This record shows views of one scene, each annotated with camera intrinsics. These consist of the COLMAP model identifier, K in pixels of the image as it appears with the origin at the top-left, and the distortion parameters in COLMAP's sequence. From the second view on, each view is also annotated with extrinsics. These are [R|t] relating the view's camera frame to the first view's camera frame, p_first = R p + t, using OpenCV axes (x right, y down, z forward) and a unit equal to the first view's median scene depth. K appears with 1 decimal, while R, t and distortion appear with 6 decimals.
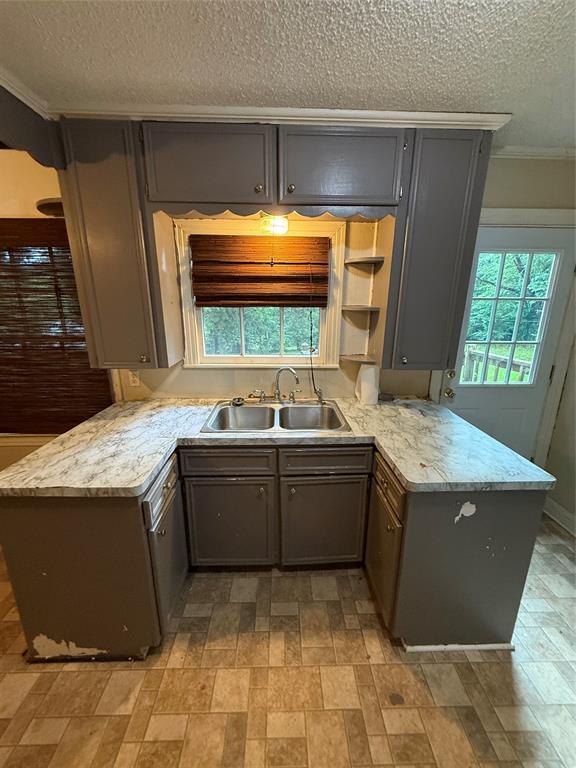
lens RADIAL K [[307.6, 0, 285.5], [0, 307.6, 379.5], [0, 0, 1]] dist [0.000280, 0.000867]
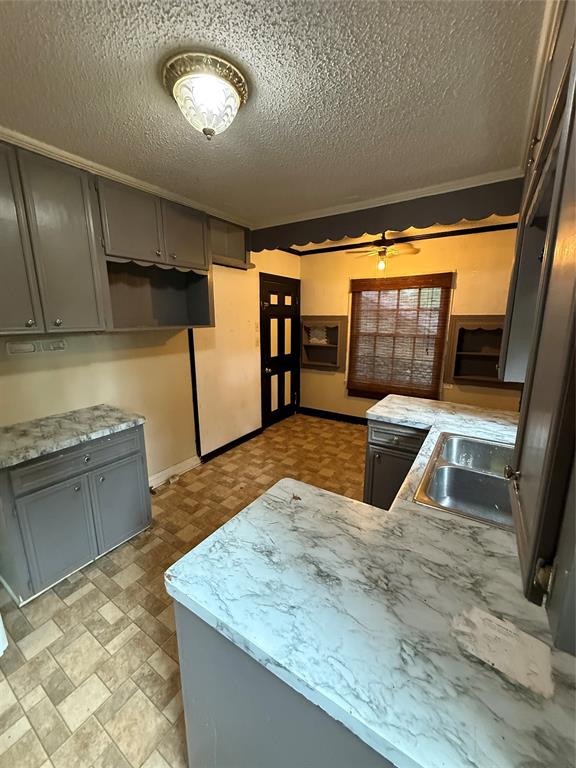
lens RADIAL K [[307.6, 0, 290.5], [0, 307.6, 385.1], [0, 0, 1]] dist [0.000280, 0.000867]
pose [[-0.565432, 0.174347, -0.806157, 0.887513], [-0.207227, 0.916022, 0.343455, -0.245986], [0.798338, 0.361258, -0.481818, 1.043192]]
